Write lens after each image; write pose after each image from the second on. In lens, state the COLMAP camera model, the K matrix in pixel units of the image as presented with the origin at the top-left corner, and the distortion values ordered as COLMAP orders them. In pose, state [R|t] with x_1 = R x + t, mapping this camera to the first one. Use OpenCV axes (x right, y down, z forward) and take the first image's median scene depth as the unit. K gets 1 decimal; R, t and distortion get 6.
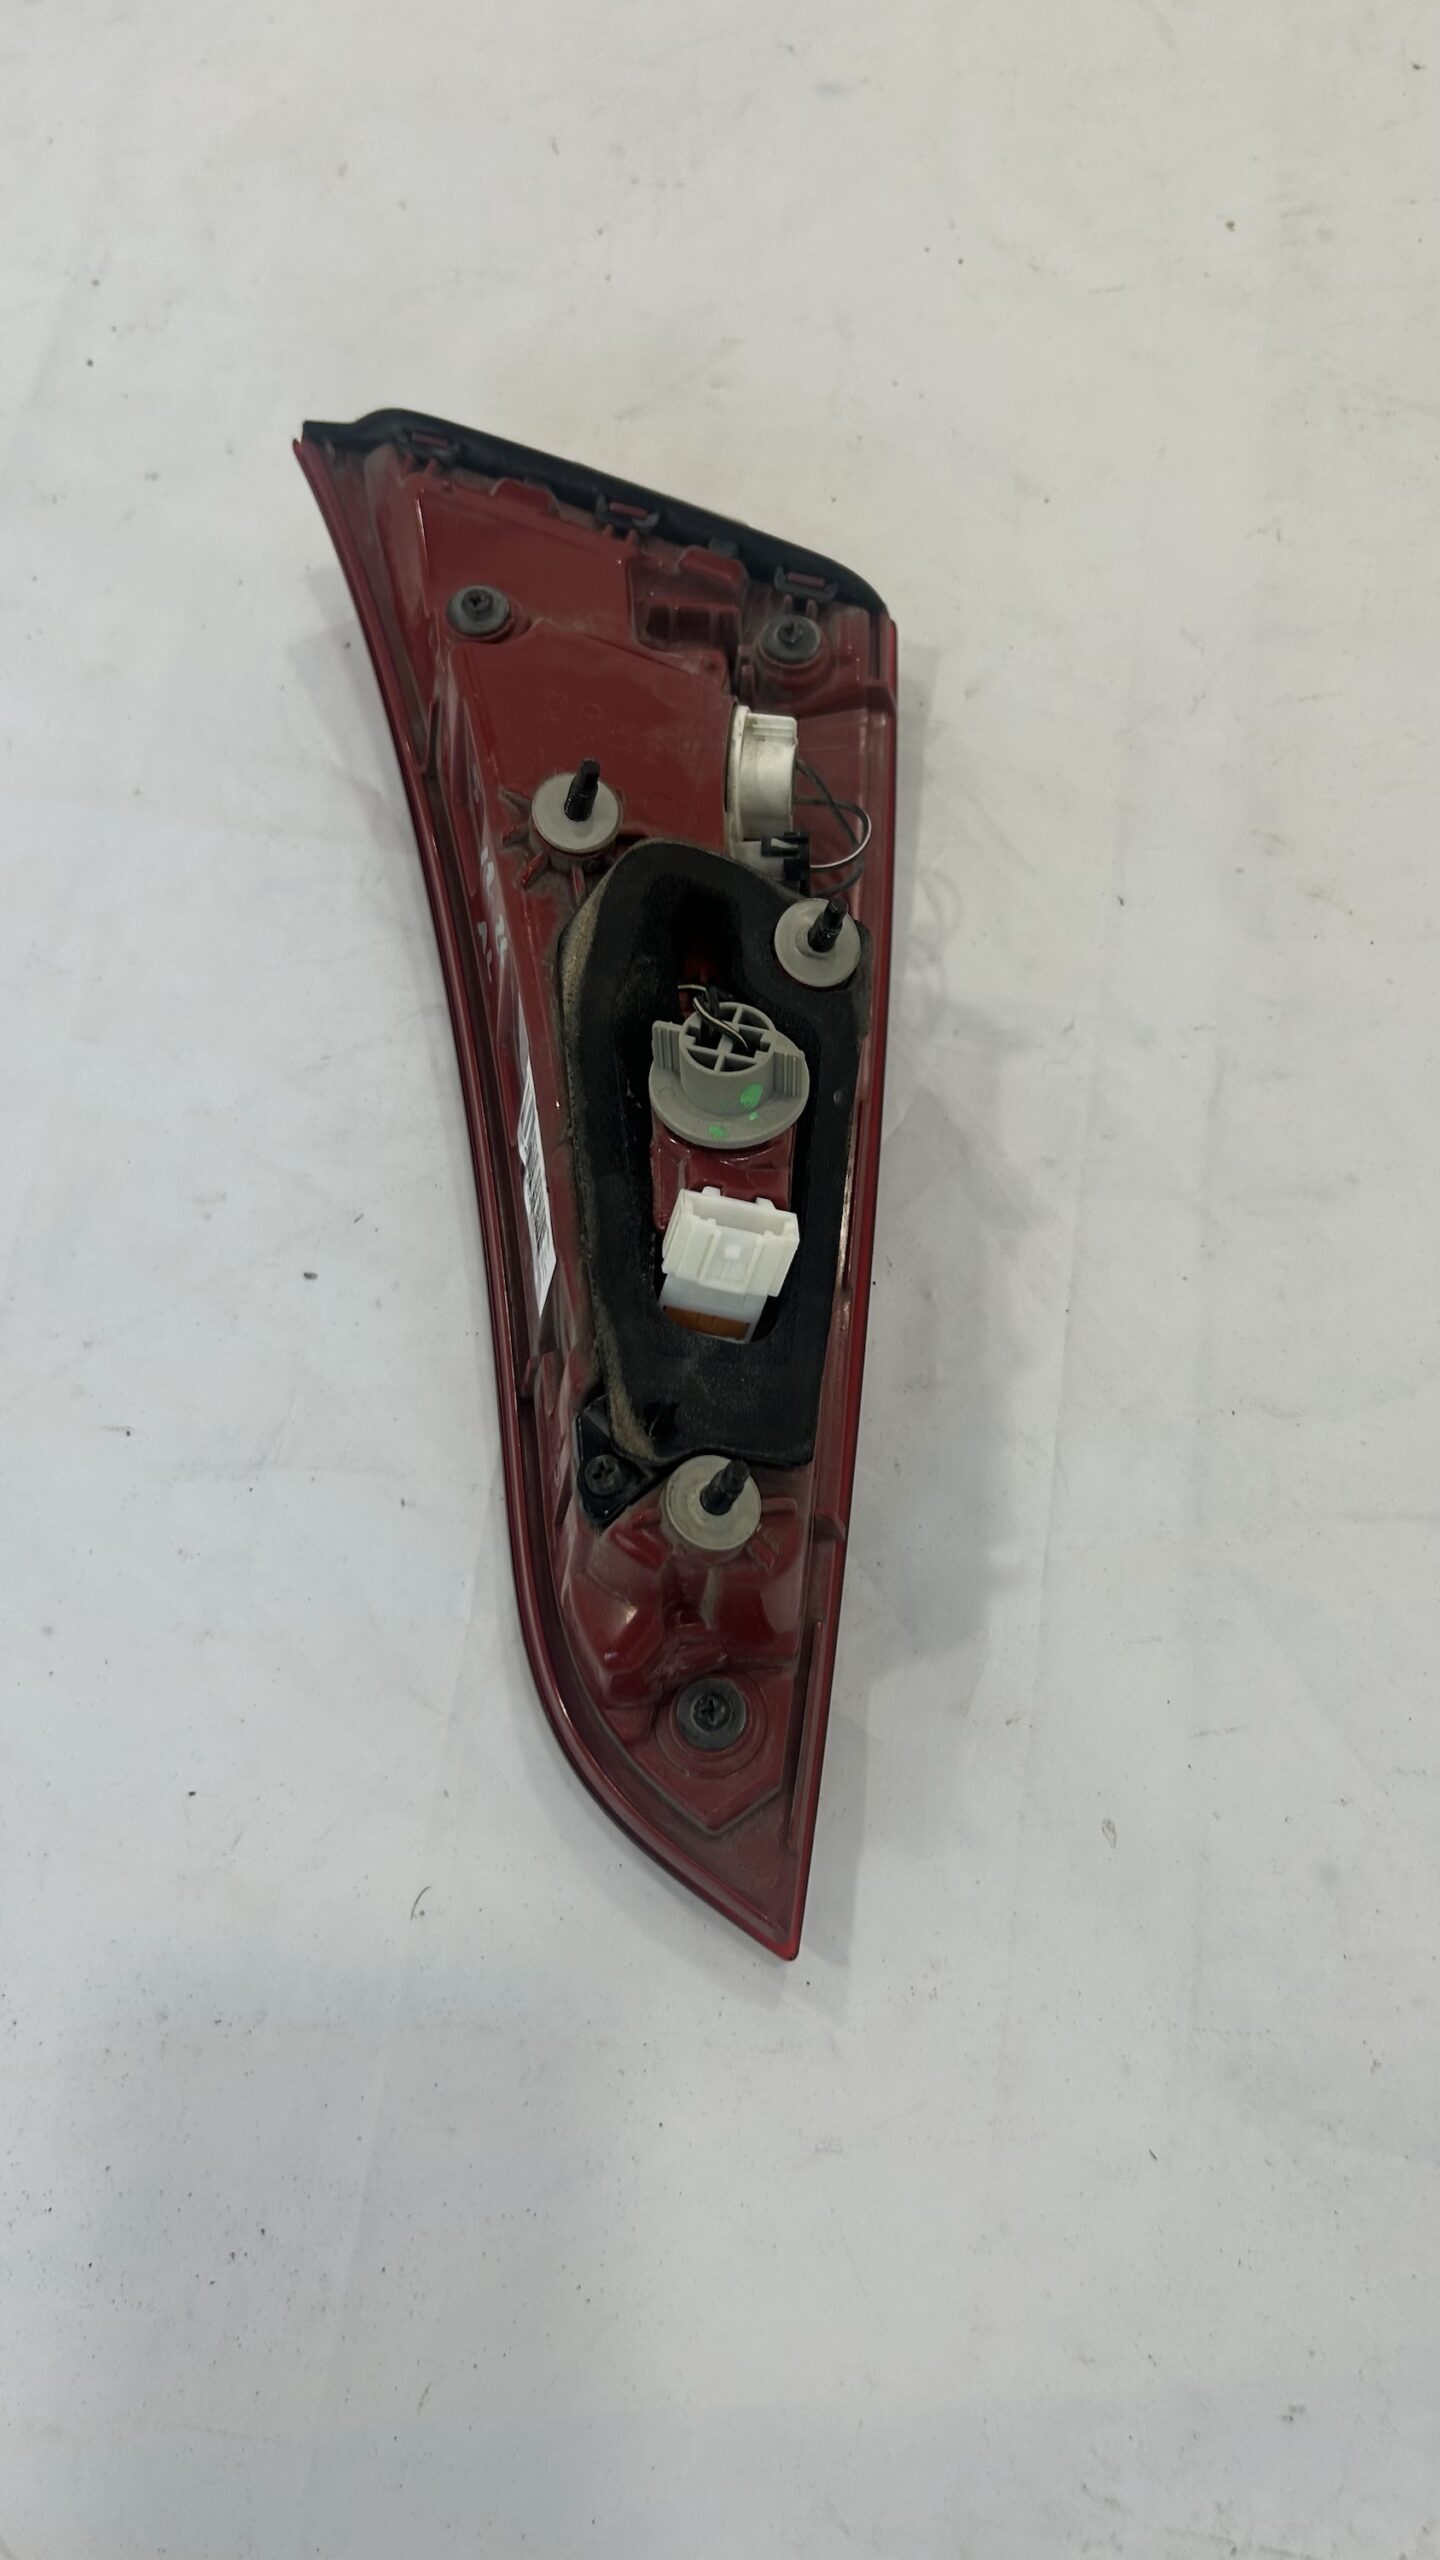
lens RADIAL K [[1951.2, 0, 720.0], [0, 1951.2, 1280.0], [0, 0, 1]] dist [0.019830, -0.038072]
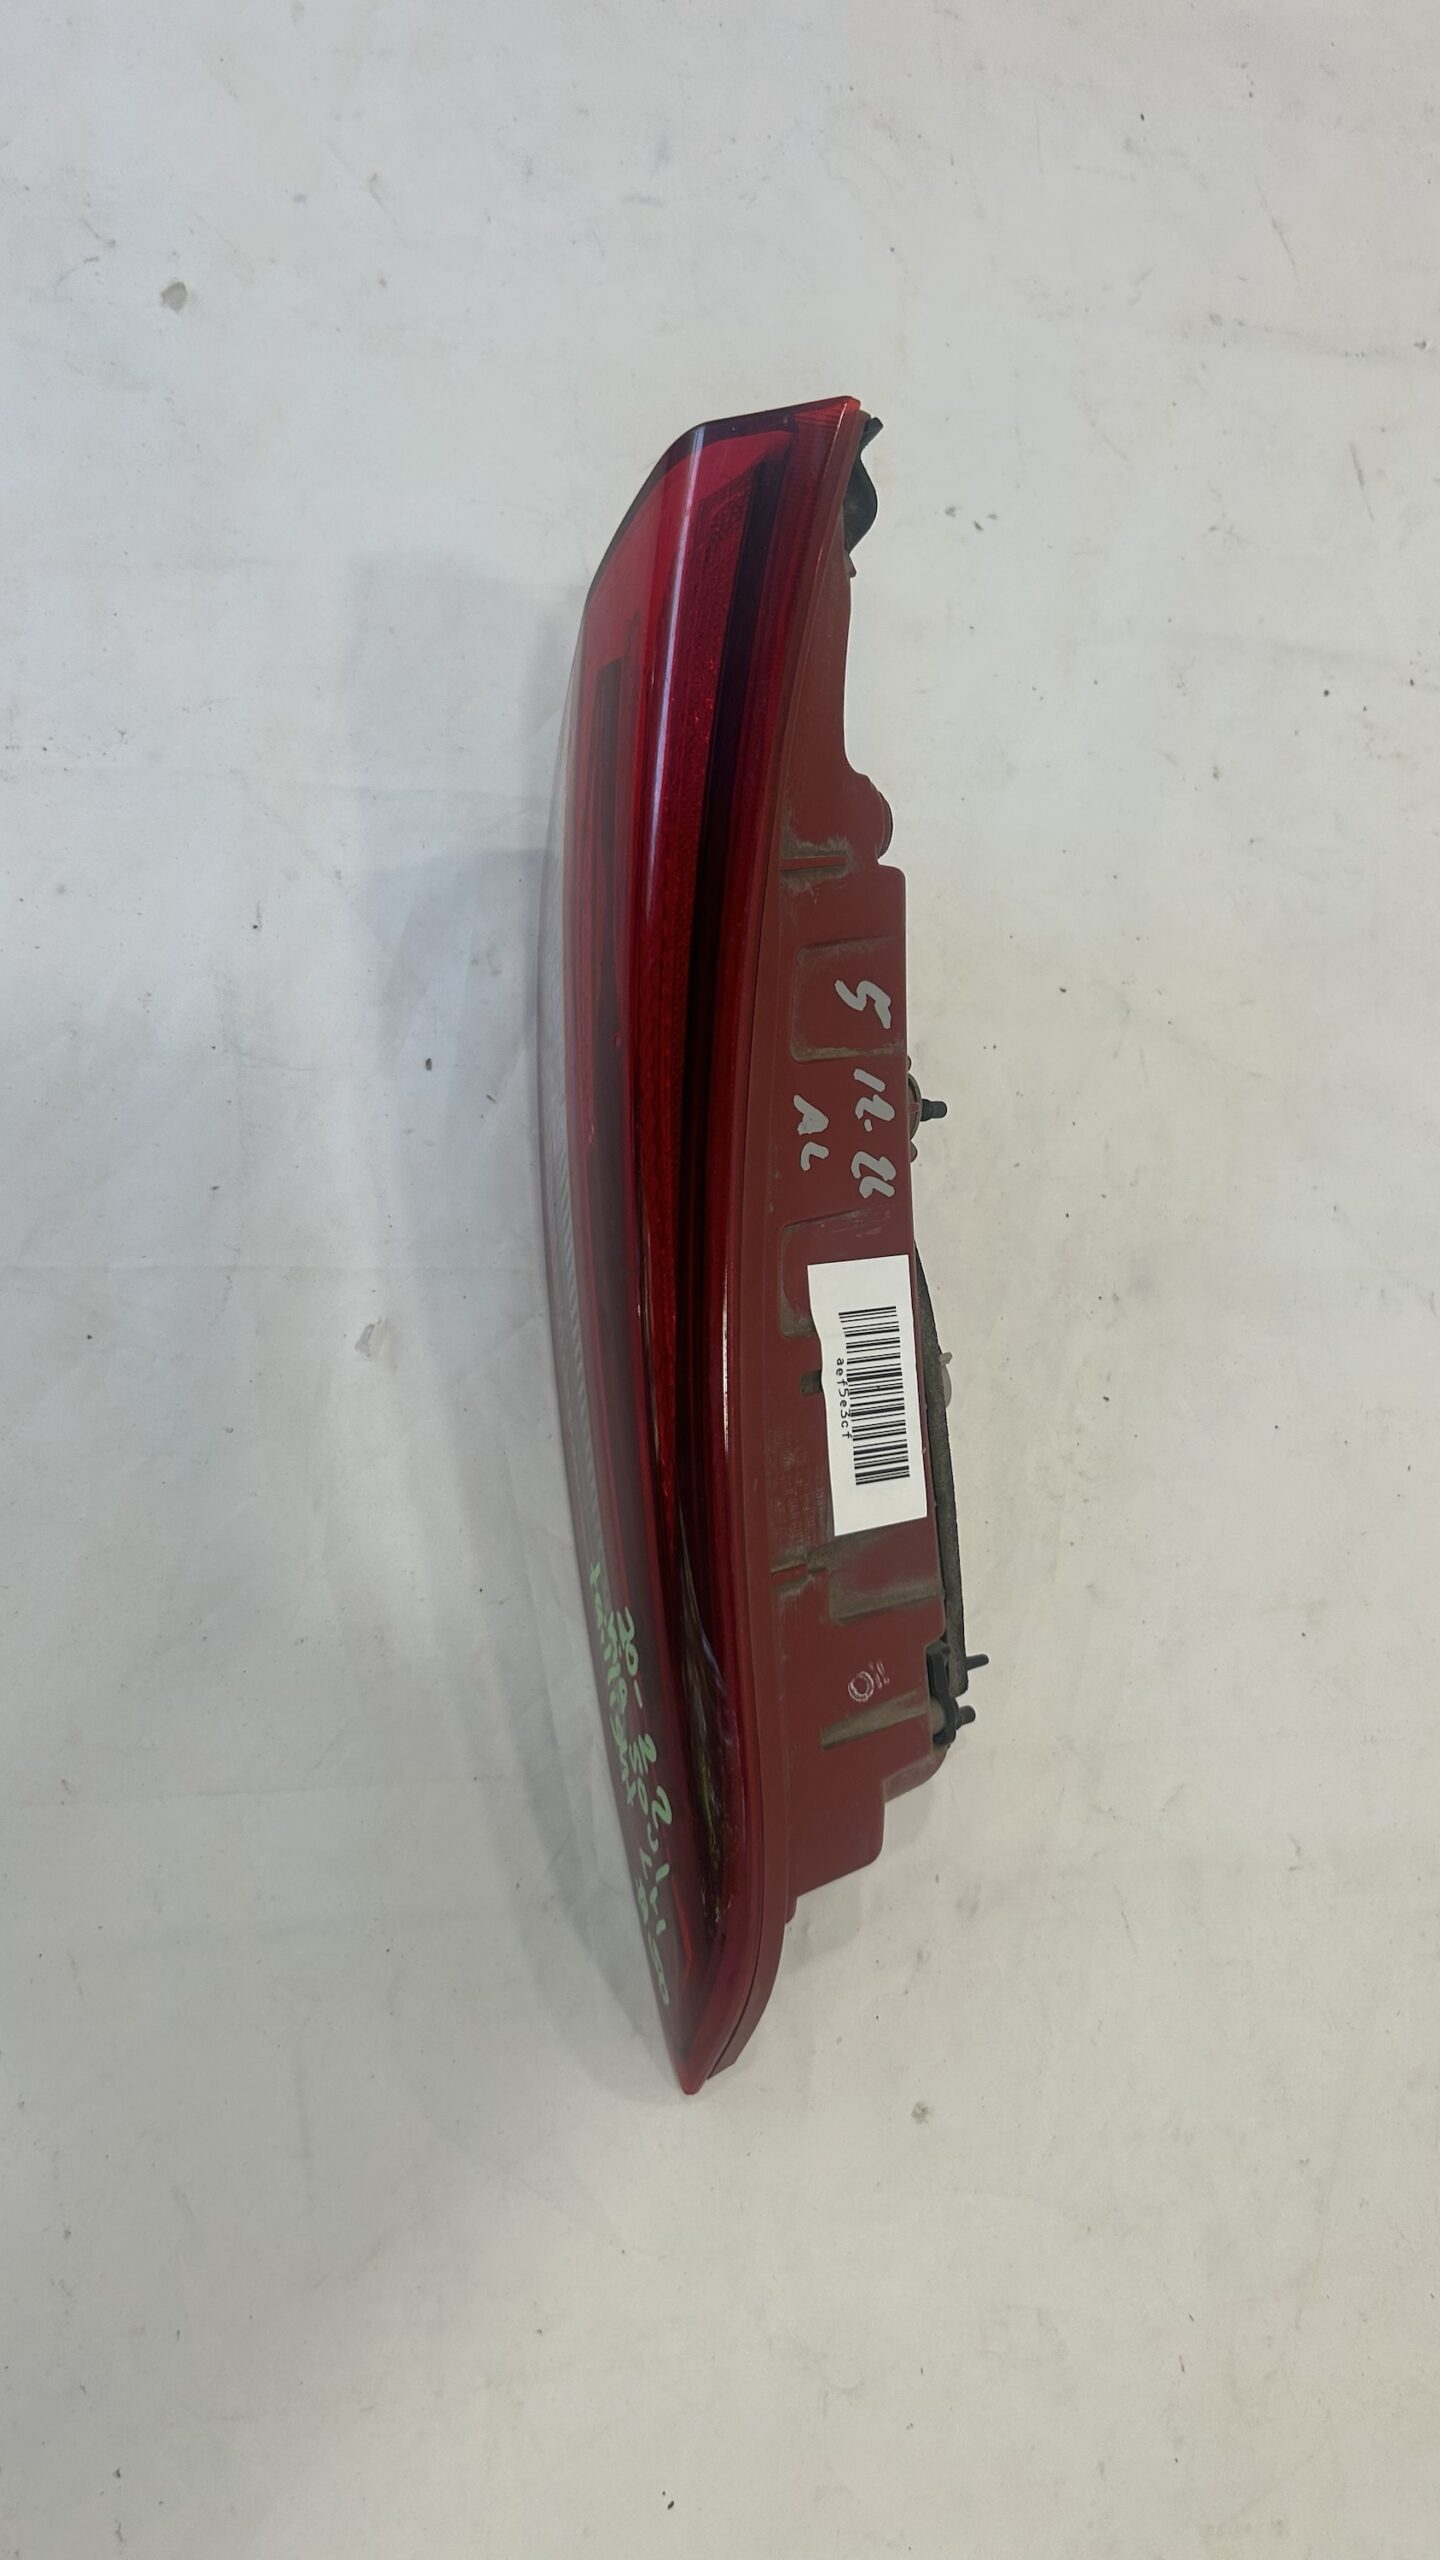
lens RADIAL K [[1951.2, 0, 720.0], [0, 1951.2, 1280.0], [0, 0, 1]] dist [0.019830, -0.038072]
pose [[0.154617, 0.986719, -0.049794, -0.017640], [-0.985795, 0.157425, 0.058530, -0.242072], [0.065591, 0.040037, 0.997043, -0.069076]]
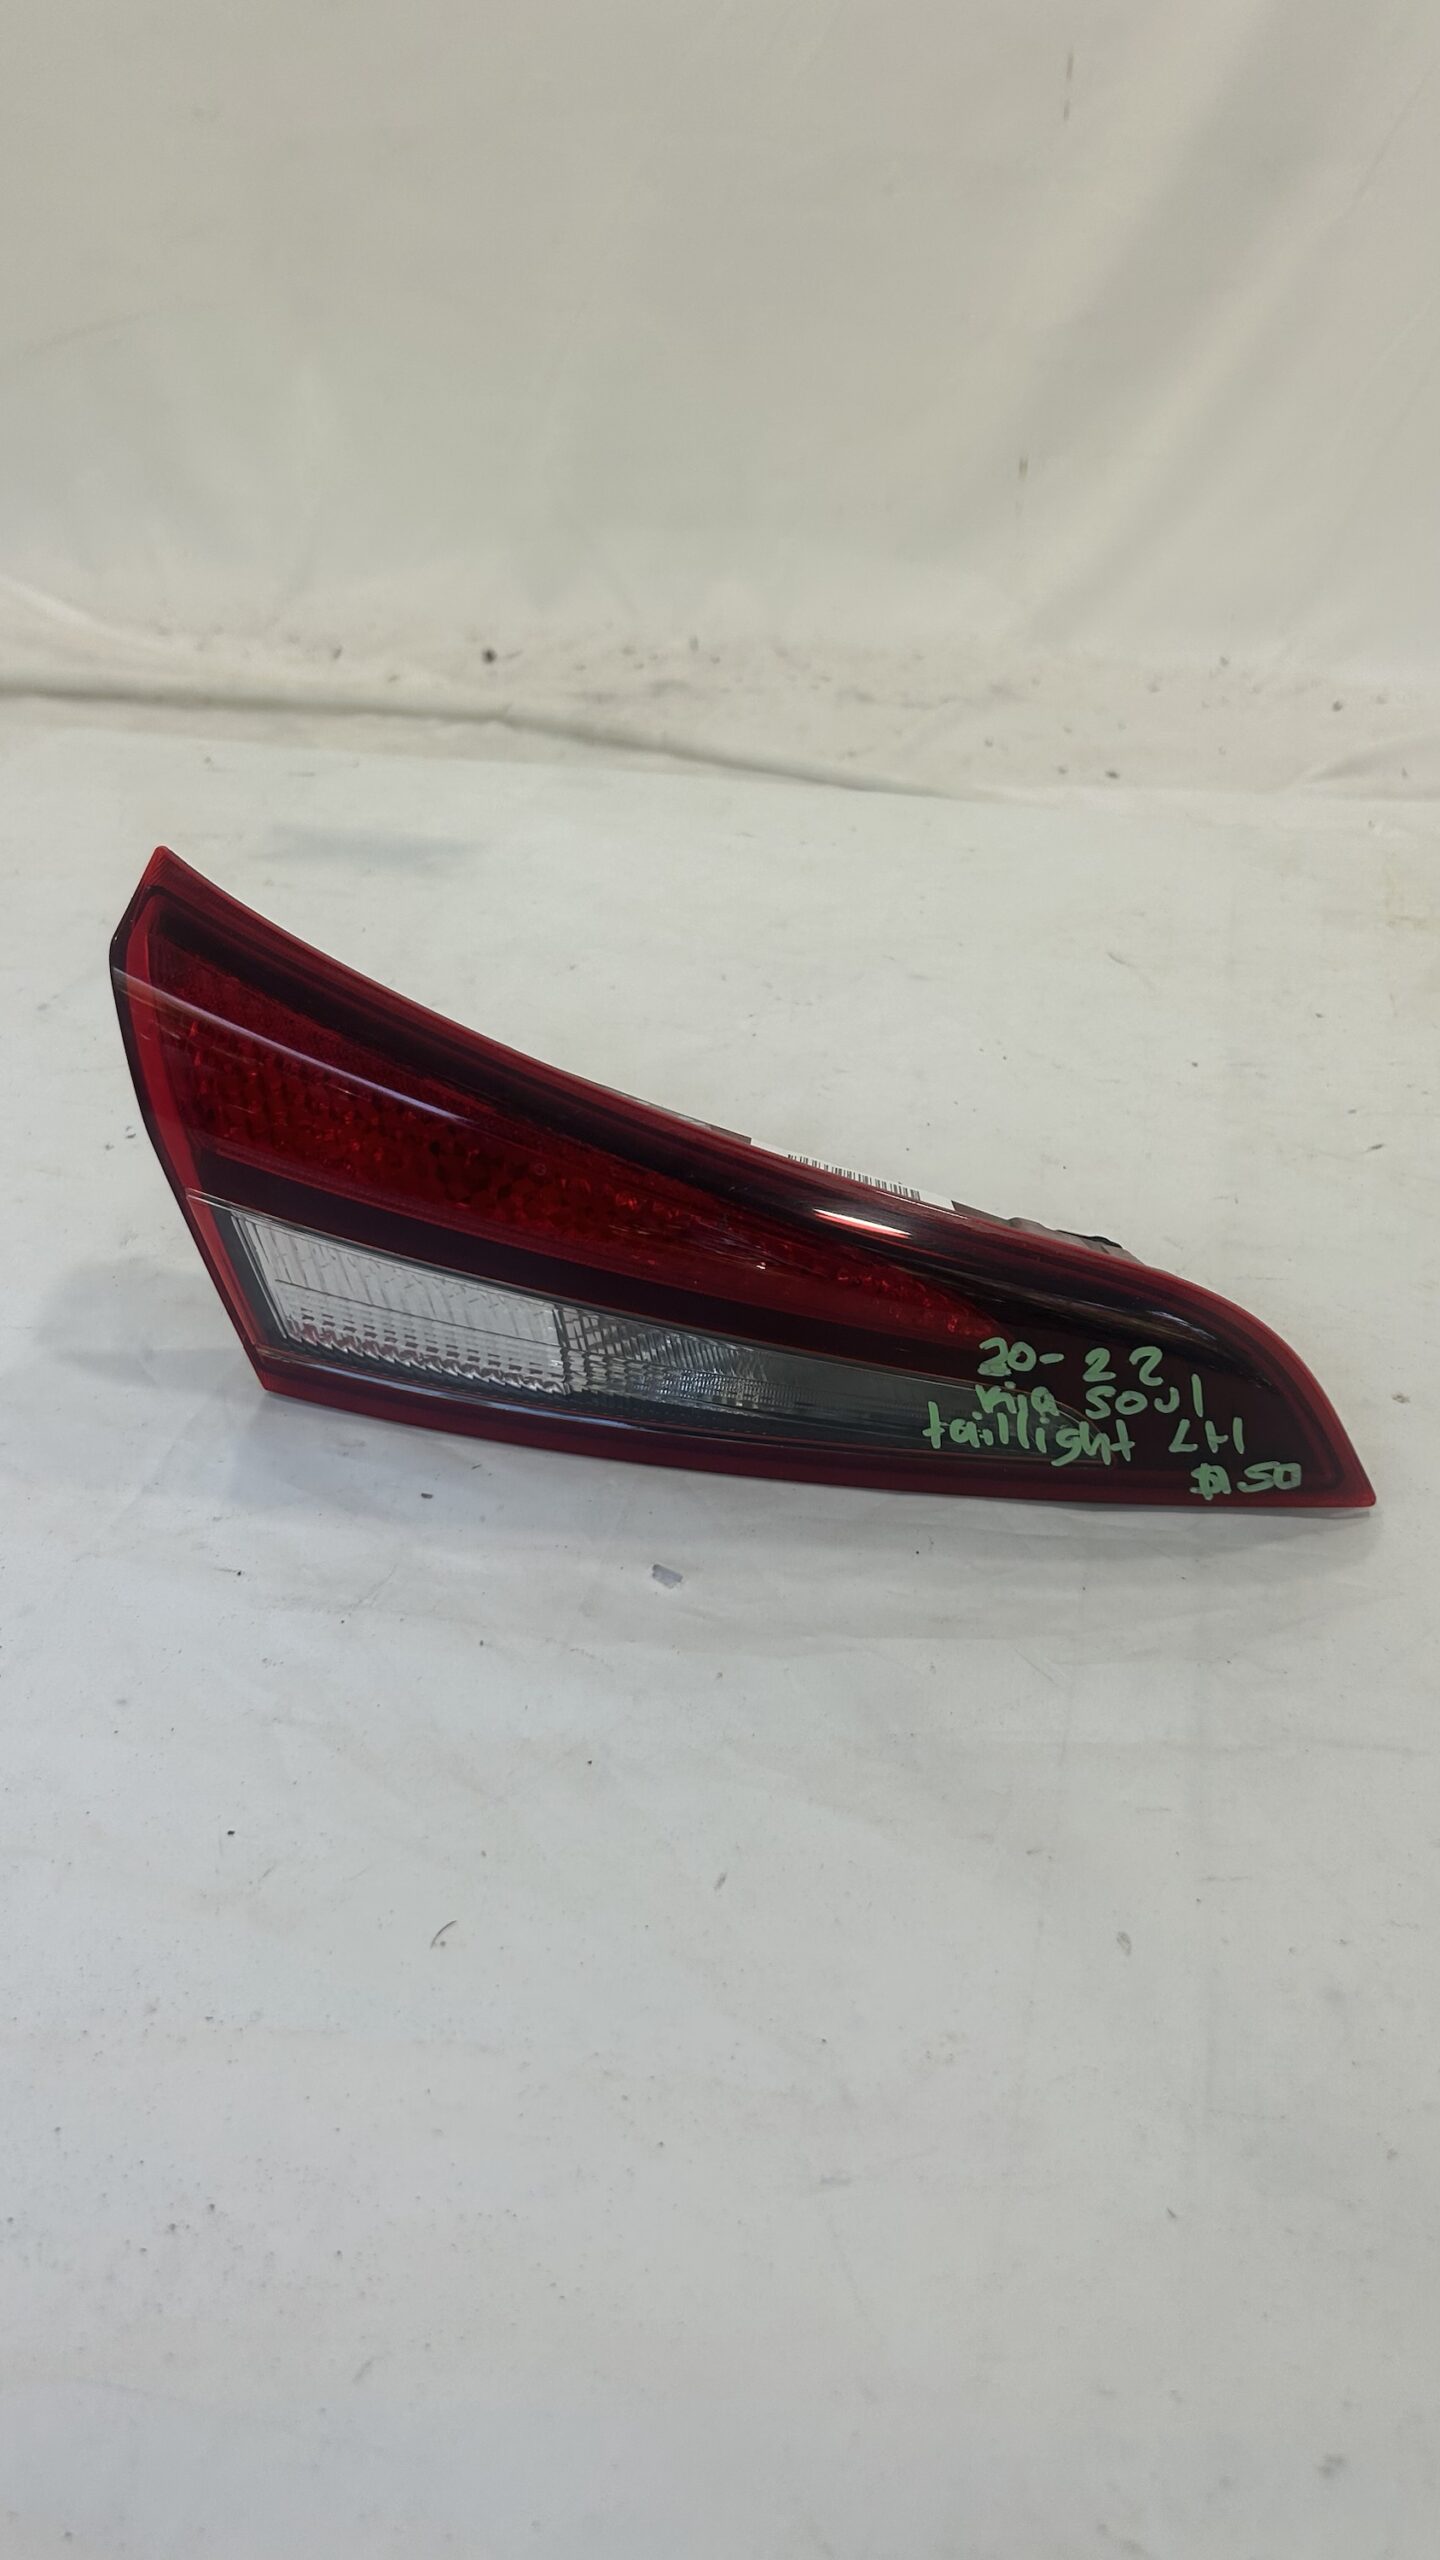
lens RADIAL K [[1951.2, 0, 720.0], [0, 1951.2, 1280.0], [0, 0, 1]] dist [0.019830, -0.038072]
pose [[0.983451, 0.181032, 0.007176, -0.084601], [-0.140952, 0.789402, -0.597475, 0.658482], [-0.113827, 0.586576, 0.801855, -0.019782]]
